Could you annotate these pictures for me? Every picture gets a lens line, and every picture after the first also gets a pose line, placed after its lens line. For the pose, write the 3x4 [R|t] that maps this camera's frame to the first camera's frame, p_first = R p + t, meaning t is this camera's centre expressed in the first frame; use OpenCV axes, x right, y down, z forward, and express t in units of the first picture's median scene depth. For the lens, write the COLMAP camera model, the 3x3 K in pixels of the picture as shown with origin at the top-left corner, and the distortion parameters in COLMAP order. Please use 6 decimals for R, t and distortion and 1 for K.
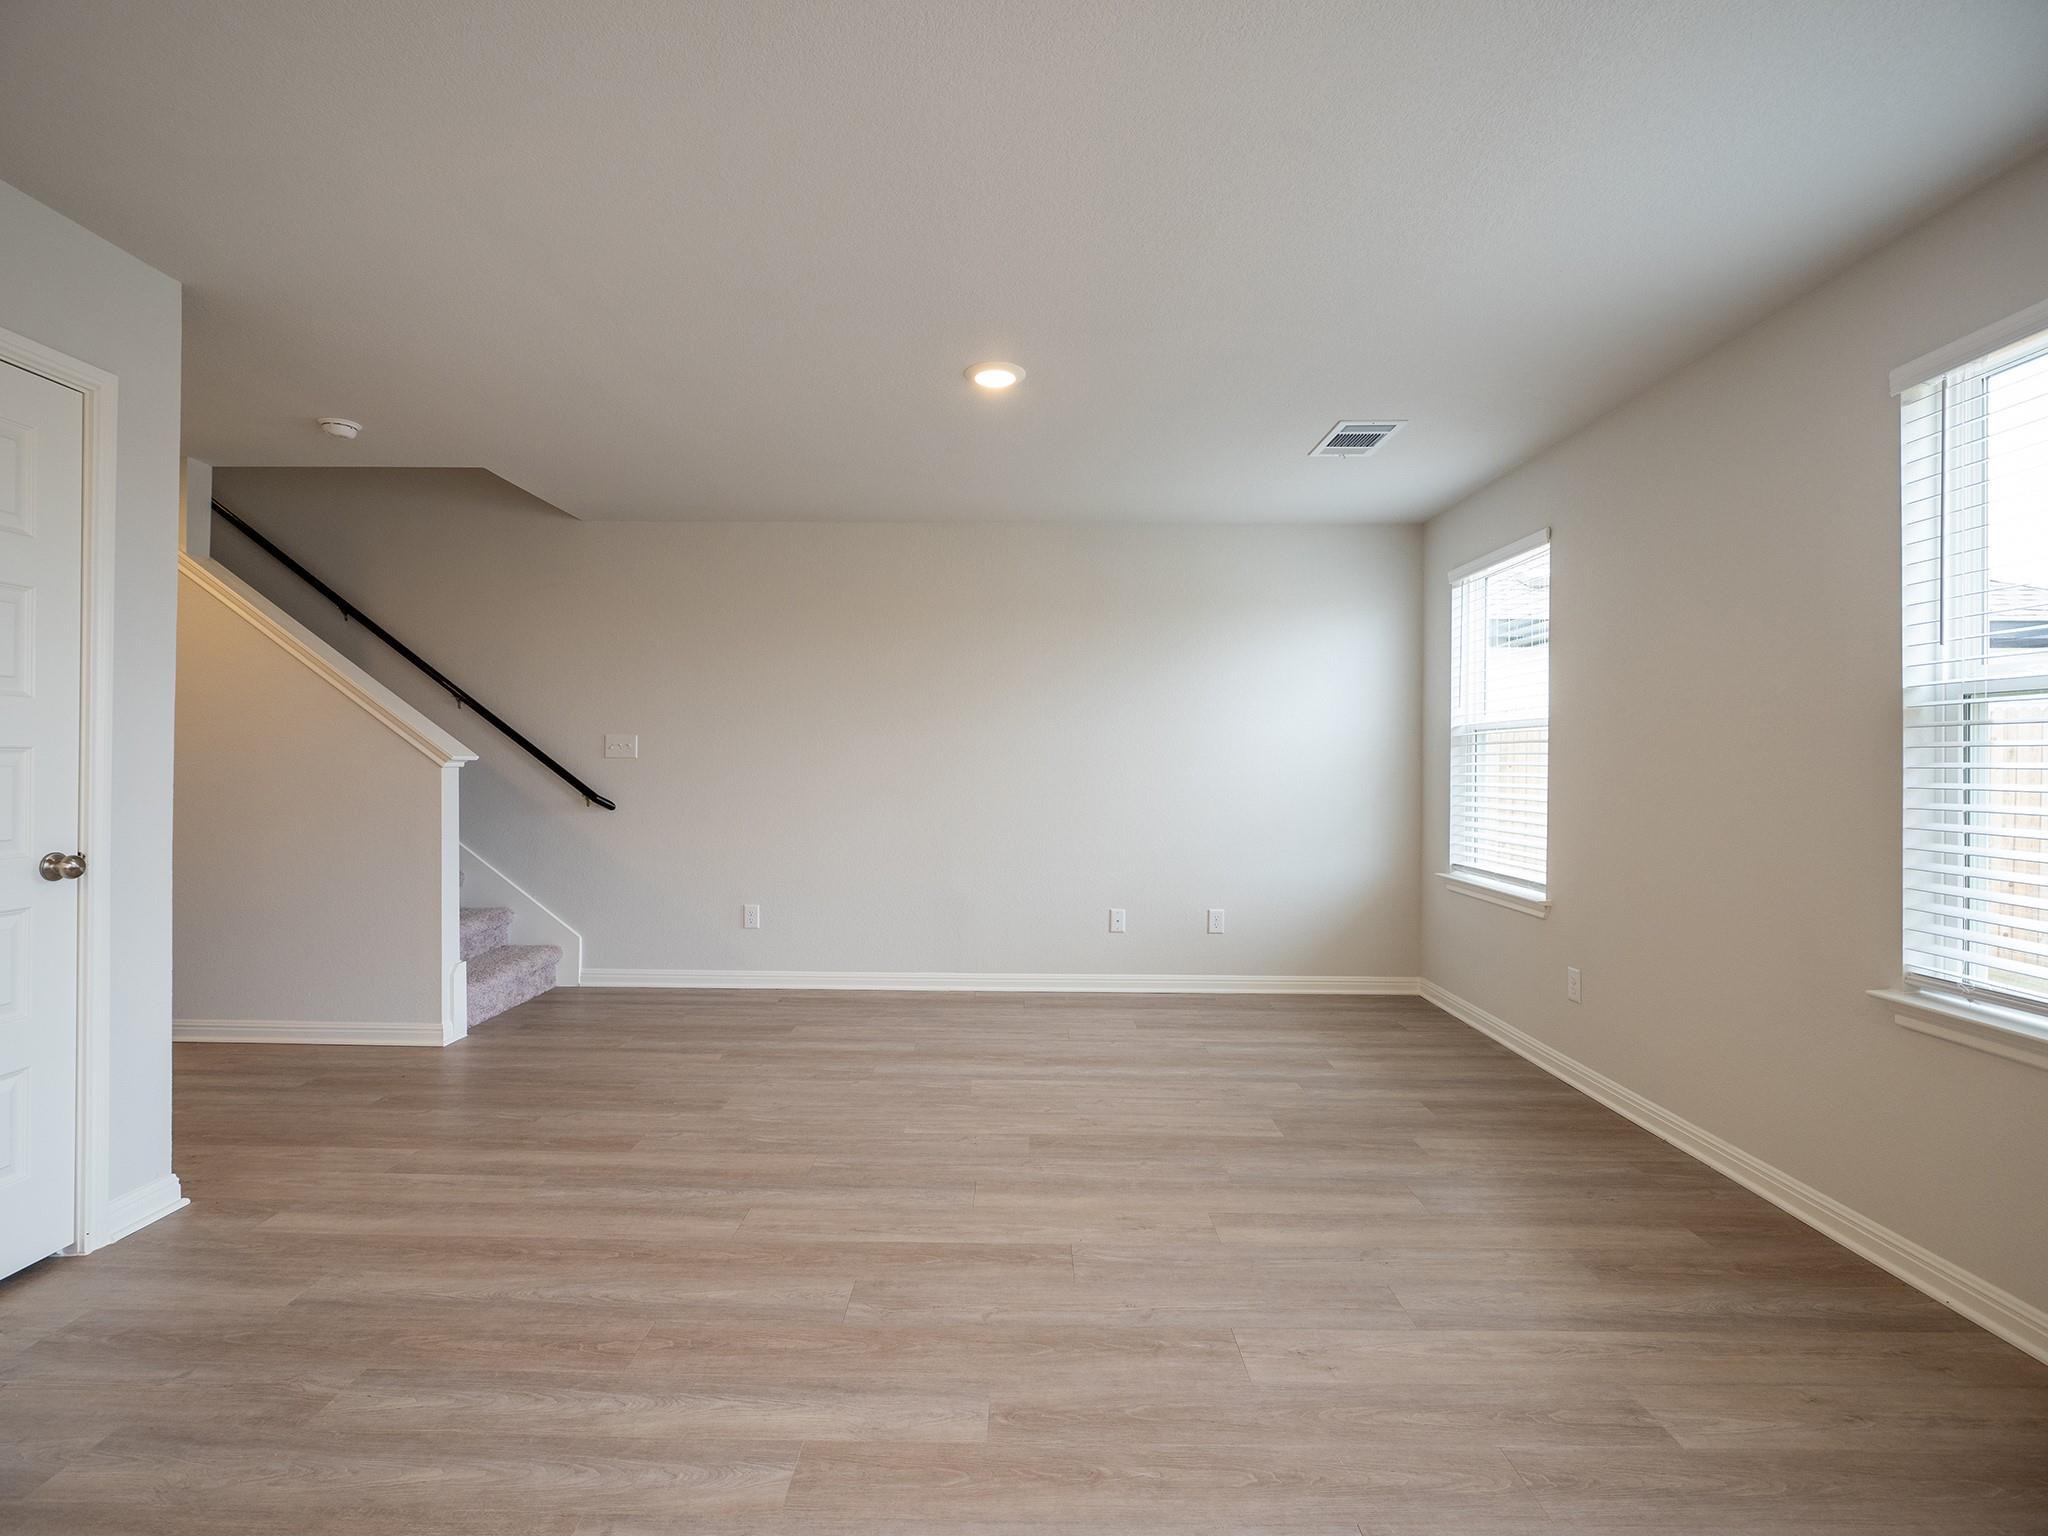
lens RADIAL K [[972.4, 0, 1005.8], [0, 972.4, 771.8], [0, 0, 1]] dist [-0.006194, -0.002567]
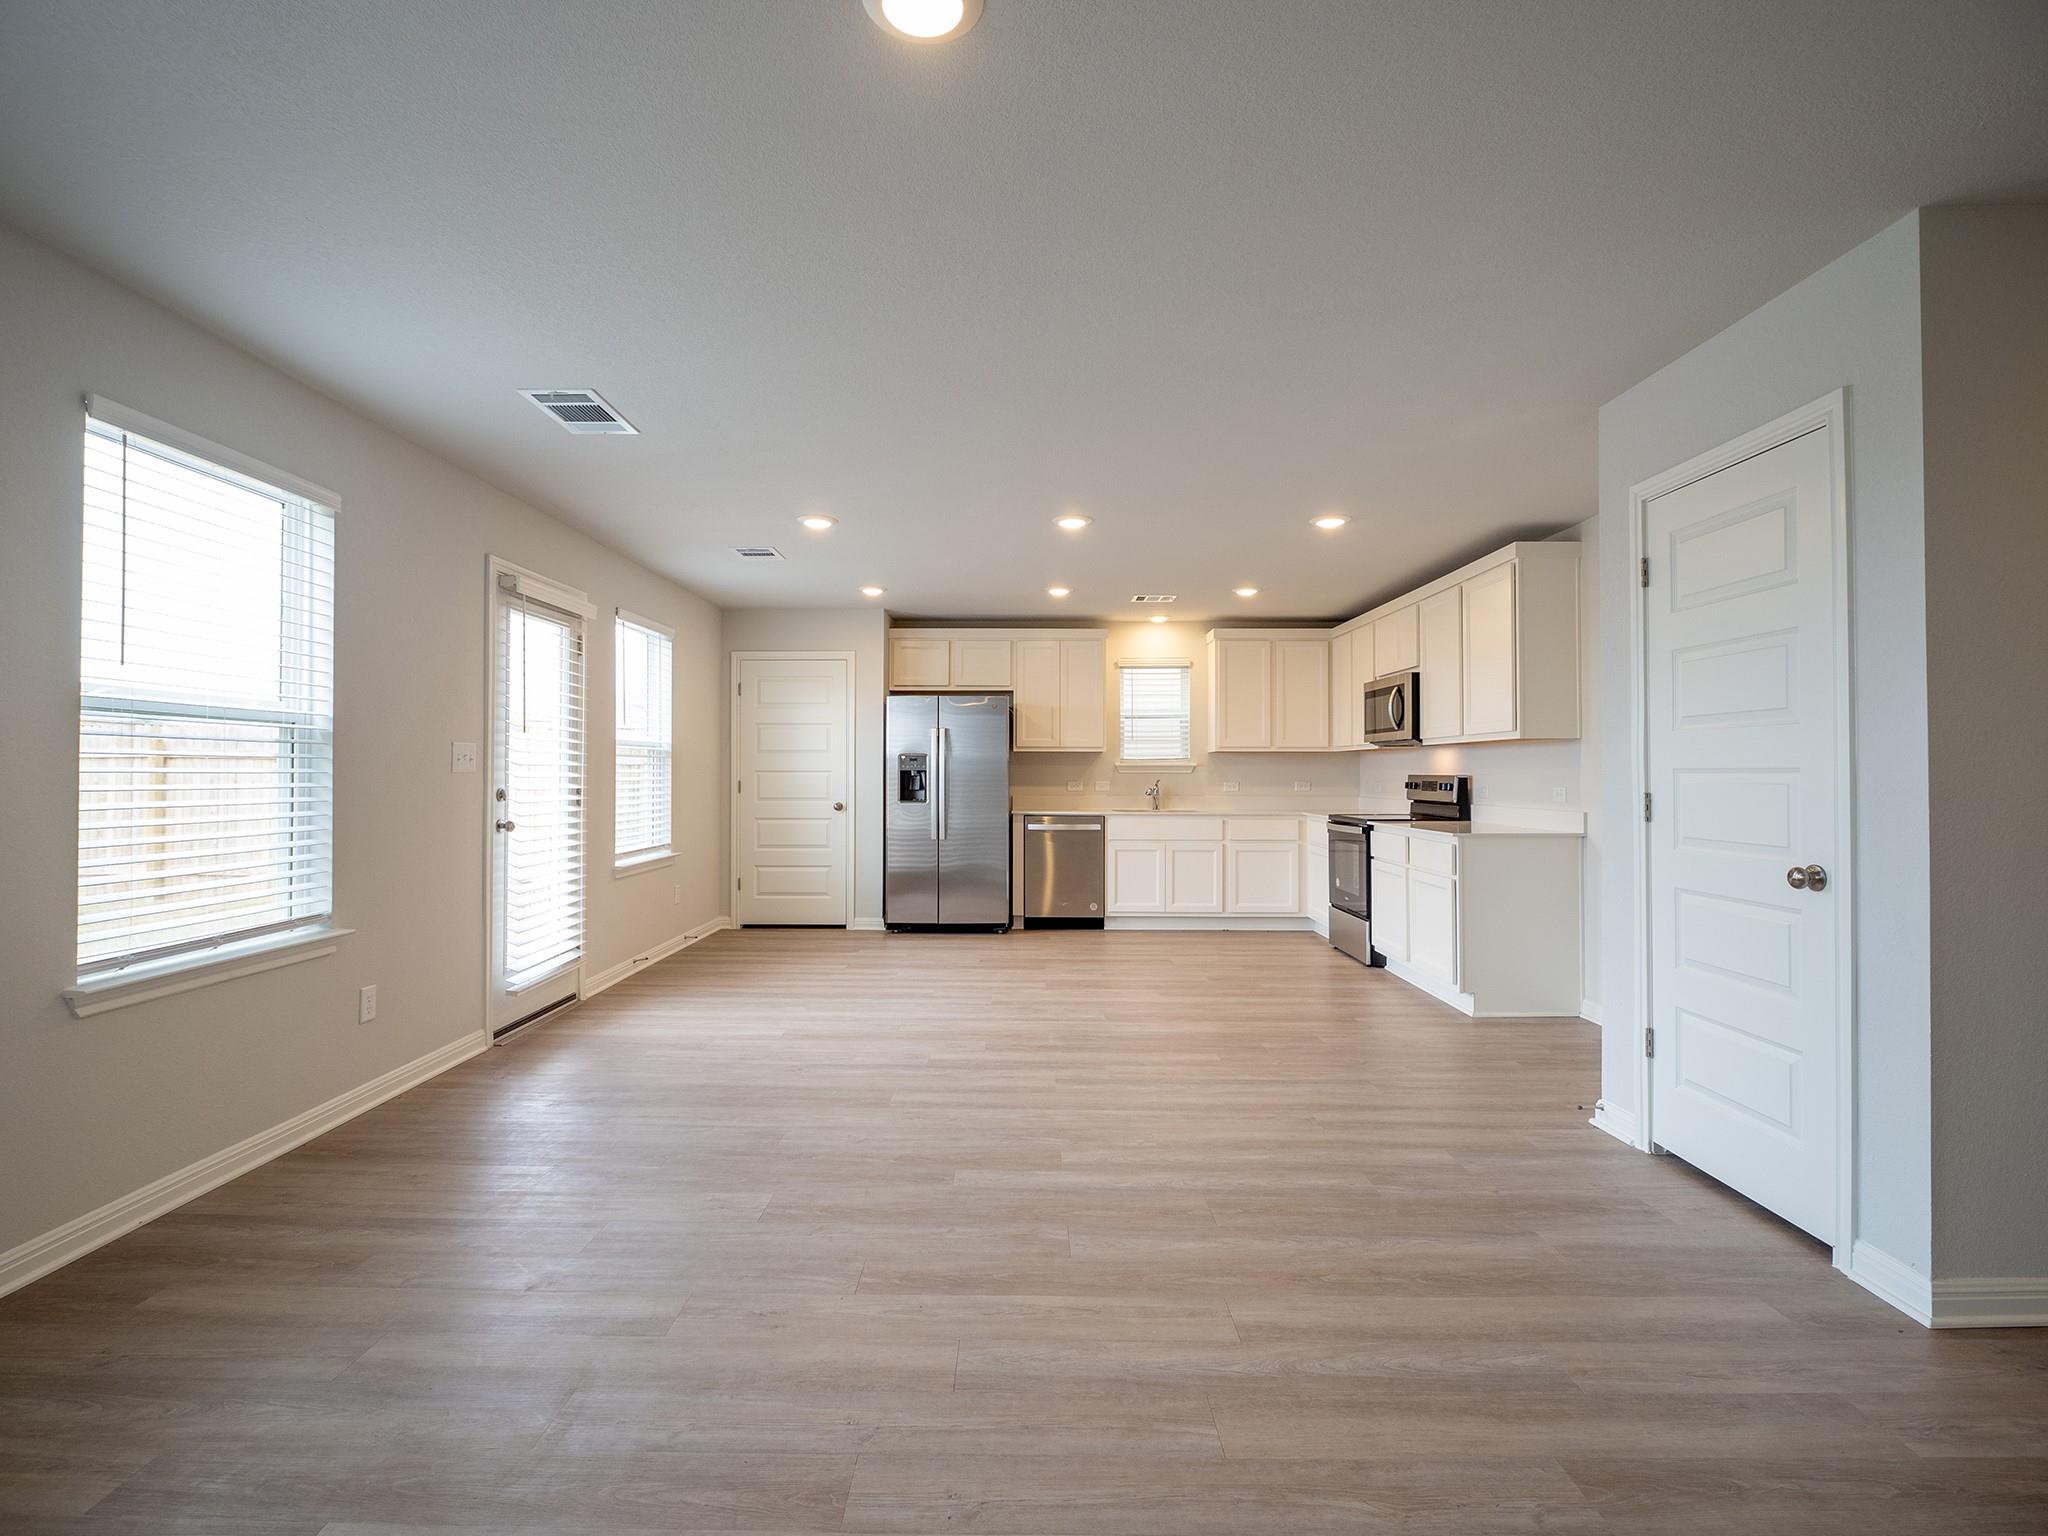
lens RADIAL K [[972.4, 0, 1014.2], [0, 972.4, 764.4], [0, 0, 1]] dist [-0.006194, -0.002567]
pose [[-0.999949, -0.008728, -0.005064, -0.075064], [-0.008722, 0.999961, -0.001294, -0.017707], [0.005075, -0.001250, -0.999986, 1.901305]]
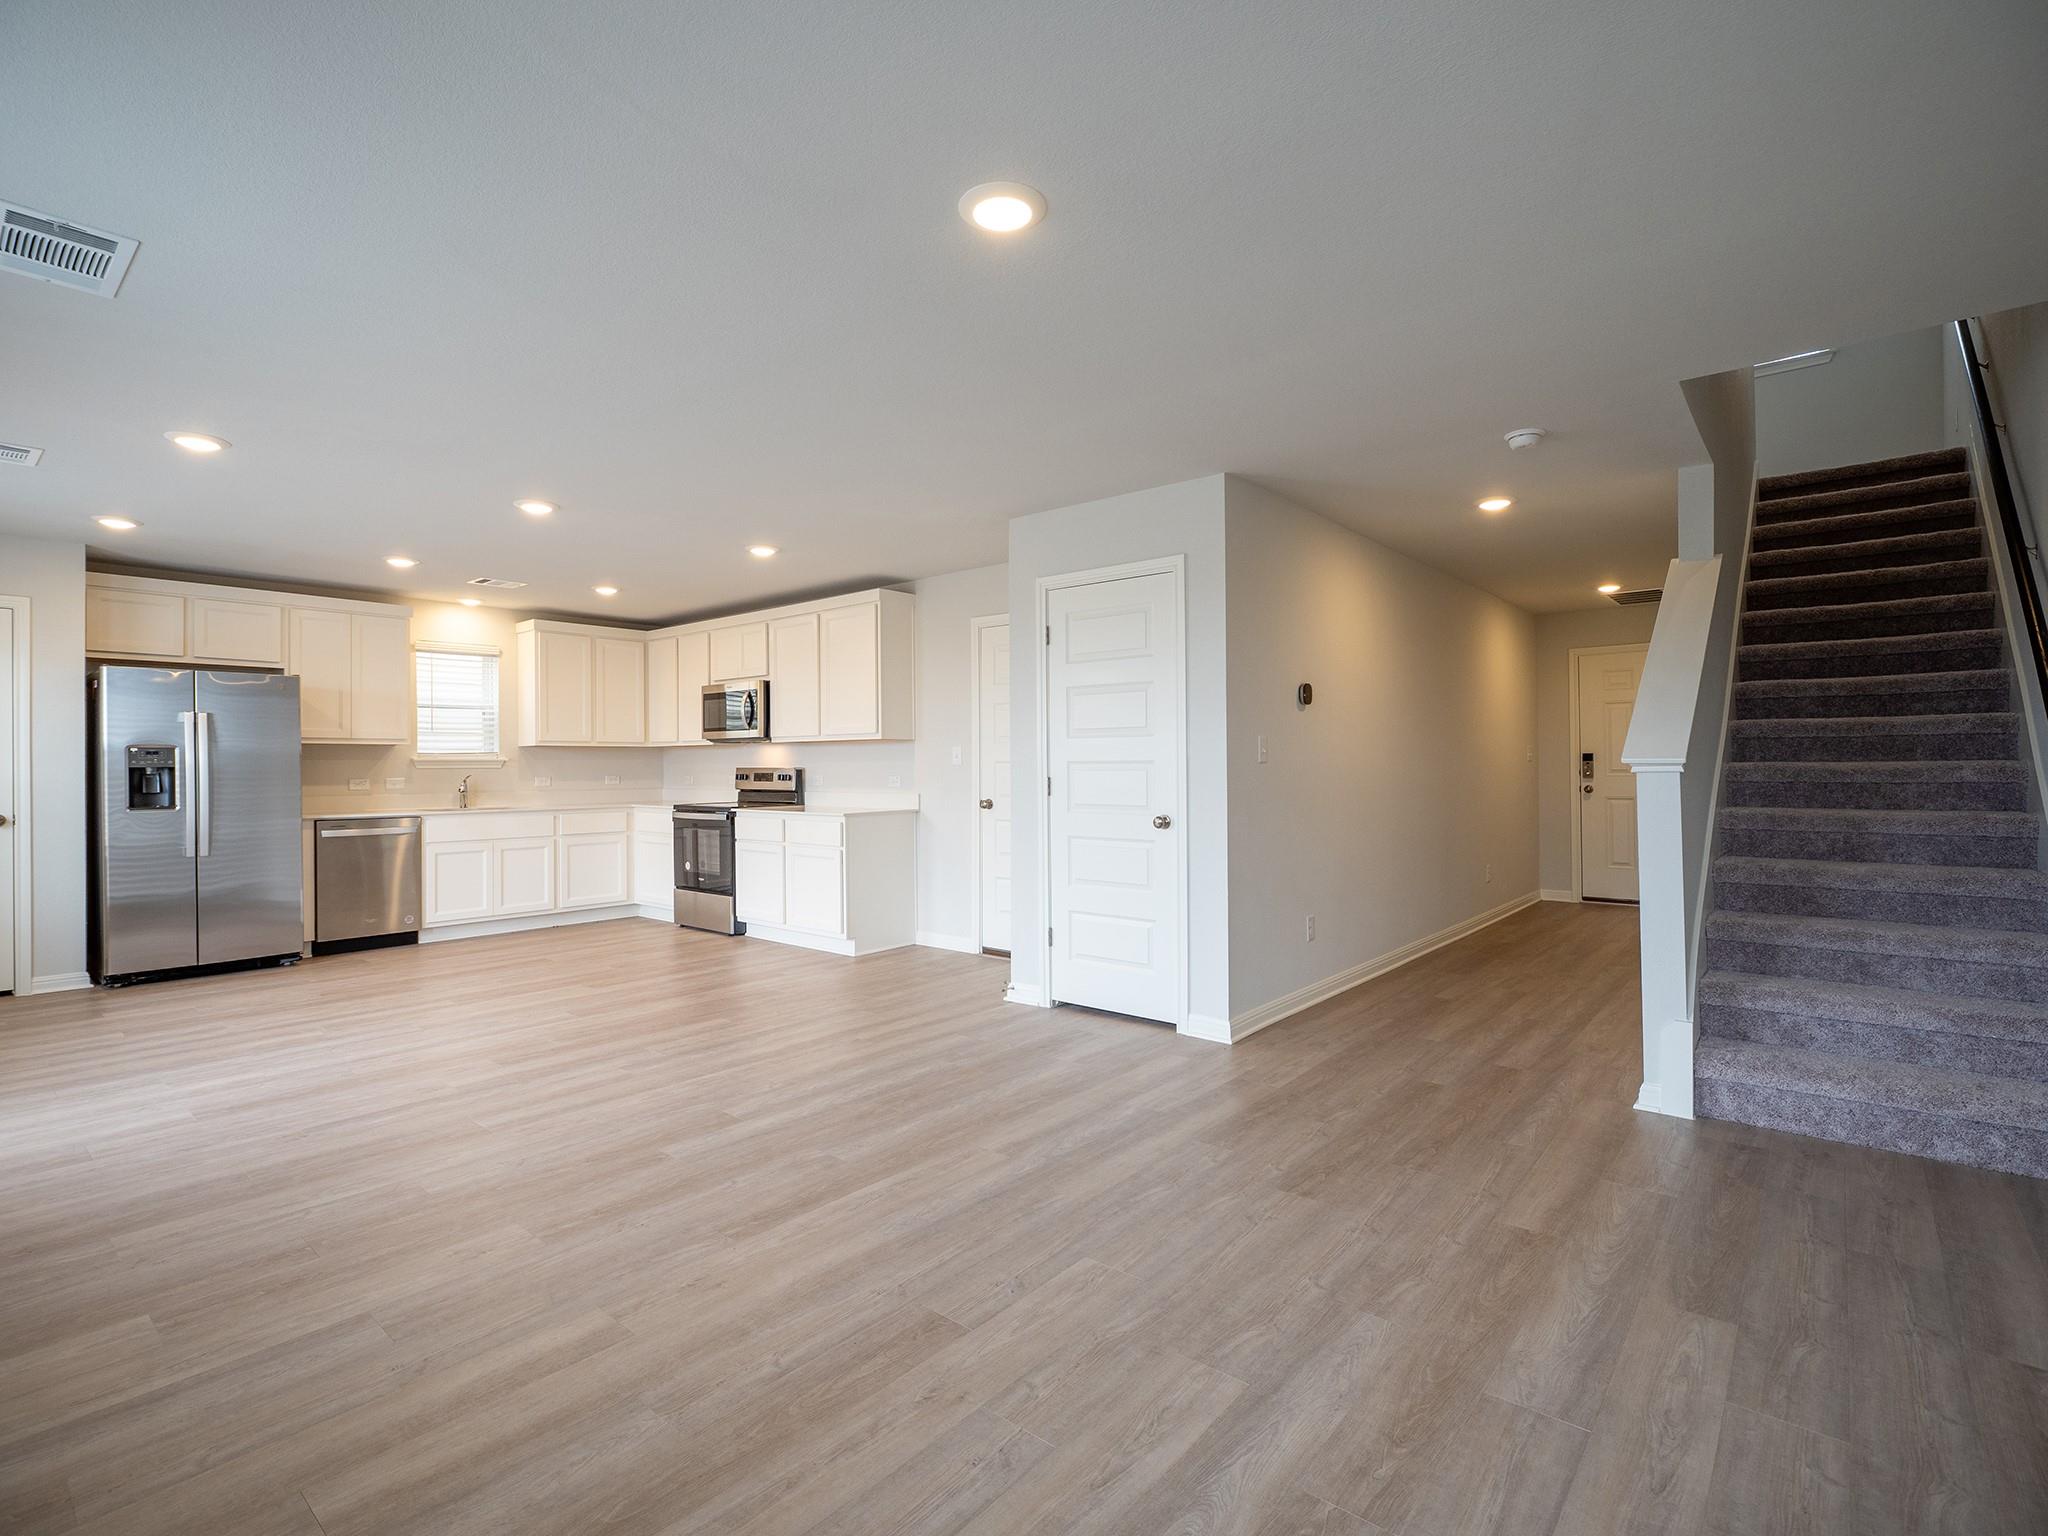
lens RADIAL K [[972.4, 0, 1002.4], [0, 972.4, 761.7], [0, 0, 1]] dist [-0.006194, -0.002567]
pose [[-0.642981, -0.005713, -0.765861, 0.660206], [-0.004093, 0.999984, -0.004024, -0.011809], [0.765871, 0.000548, -0.642993, 1.838660]]
